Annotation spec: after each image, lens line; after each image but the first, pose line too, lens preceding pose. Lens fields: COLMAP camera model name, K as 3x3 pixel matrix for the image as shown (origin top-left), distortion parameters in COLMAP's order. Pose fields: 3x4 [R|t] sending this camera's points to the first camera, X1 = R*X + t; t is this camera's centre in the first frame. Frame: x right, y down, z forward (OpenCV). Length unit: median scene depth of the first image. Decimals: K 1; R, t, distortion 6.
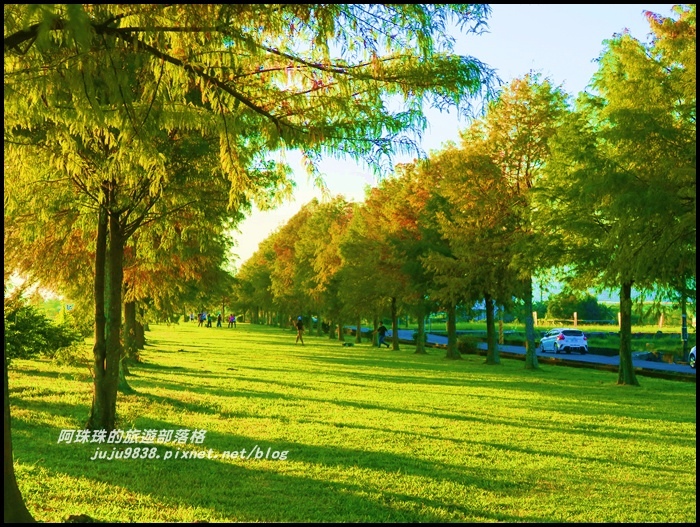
lens RADIAL K [[1132.7, 0, 350.0], [0, 1132.7, 263.5], [0, 0, 1]] dist [0.000968, -0.000185]
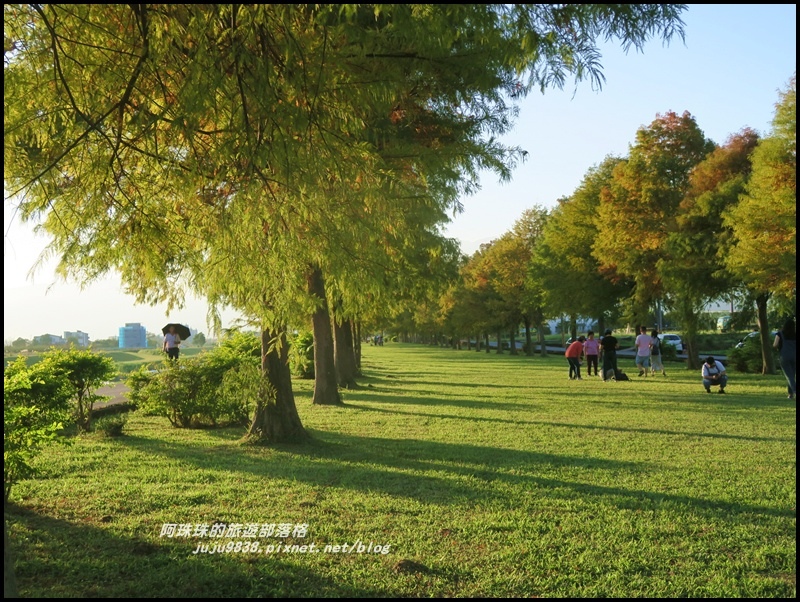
lens RADIAL K [[978.2, 0, 400.0], [0, 978.2, 301.0], [0, 0, 1]] dist [0.000438, -0.000093]
pose [[0.994544, -0.054895, -0.088708, 0.038125], [0.055928, 0.998392, 0.009208, -0.018249], [0.088060, -0.014119, 0.996015, -0.400311]]
